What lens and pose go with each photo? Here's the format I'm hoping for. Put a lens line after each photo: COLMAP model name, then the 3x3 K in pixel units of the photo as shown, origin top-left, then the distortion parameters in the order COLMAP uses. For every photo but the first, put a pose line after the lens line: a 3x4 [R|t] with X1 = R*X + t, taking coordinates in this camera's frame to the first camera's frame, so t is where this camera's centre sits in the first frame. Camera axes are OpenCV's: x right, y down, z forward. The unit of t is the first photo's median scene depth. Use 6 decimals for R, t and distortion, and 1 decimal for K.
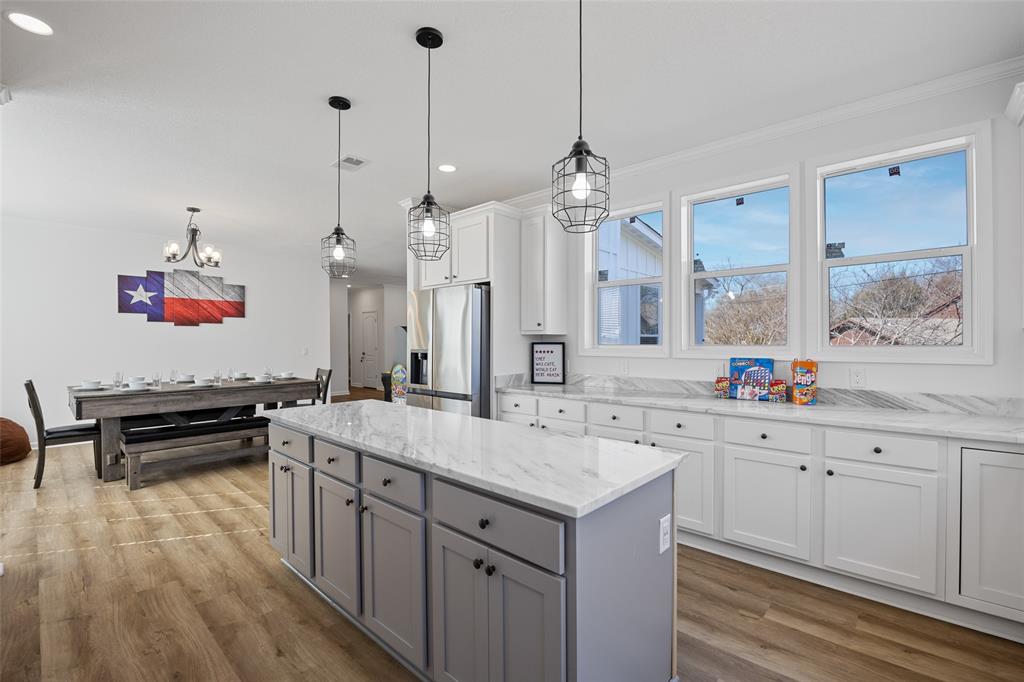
lens RADIAL K [[448.0, 0, 512.4], [0, 448.0, 341.5], [0, 0, 1]] dist [-0.017158, 0.000174]
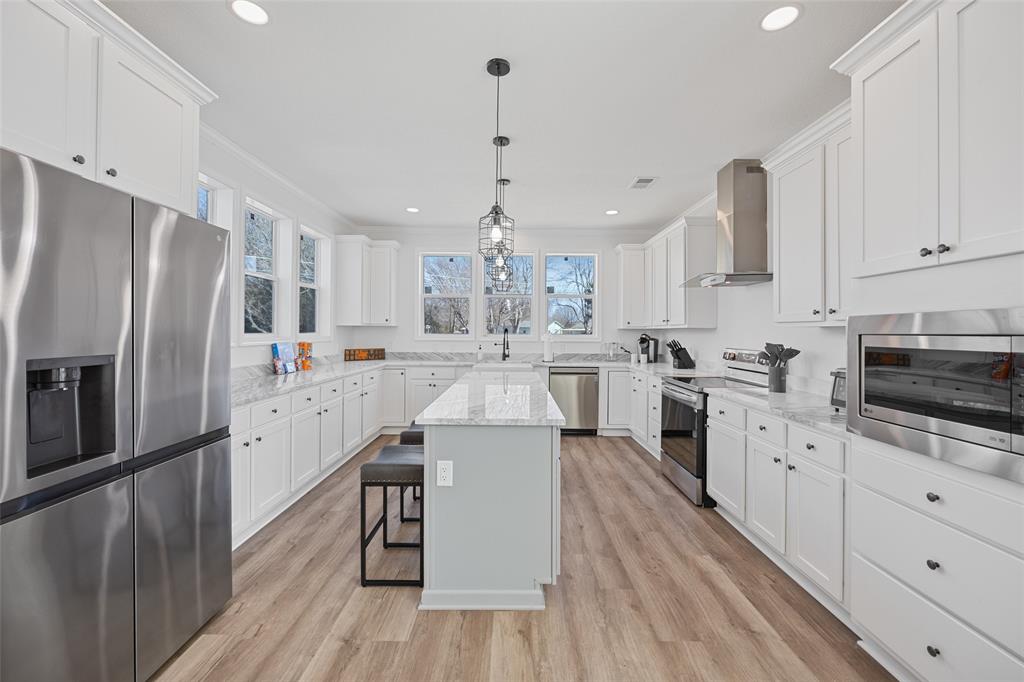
lens RADIAL K [[419.7, 0, 510.5], [0, 419.7, 329.5], [0, 0, 1]] dist [0.000021, 0.000063]
pose [[-0.675435, -0.000044, 0.737420, -0.445367], [-0.004508, 0.999982, -0.004070, -0.001943], [-0.737406, -0.006074, -0.675423, 0.670500]]
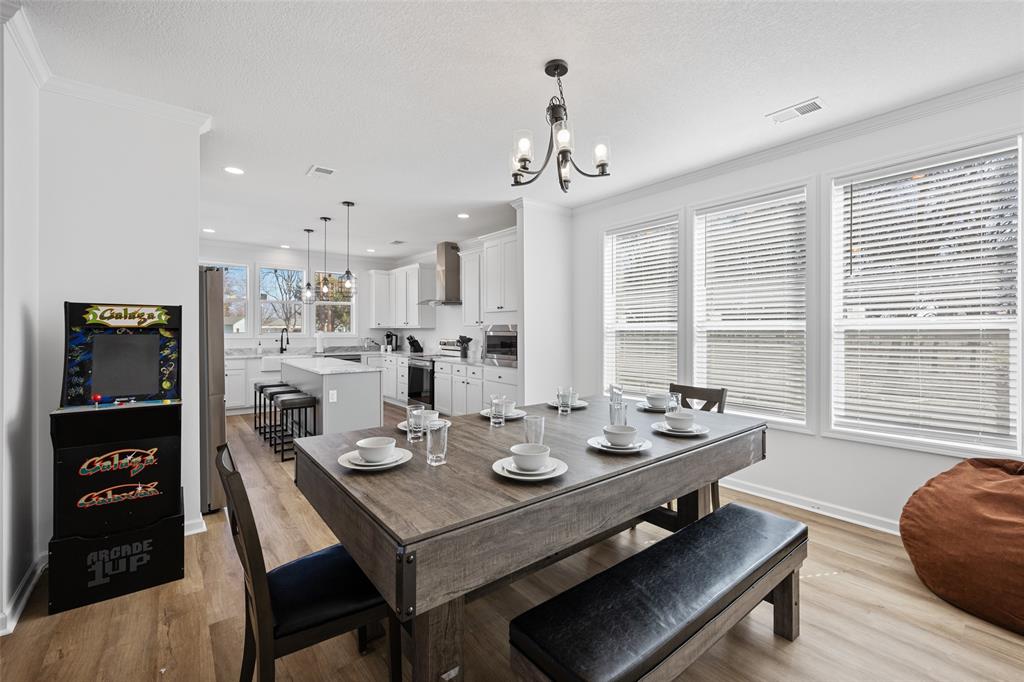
lens RADIAL K [[419.7, 0, 510.5], [0, 419.7, 329.5], [0, 0, 1]] dist [0.000021, 0.000063]
pose [[-0.986904, -0.000597, 0.161308, -0.581379], [-0.000728, 0.999999, -0.000752, -0.003694], [-0.161307, -0.000859, -0.986904, 1.136383]]
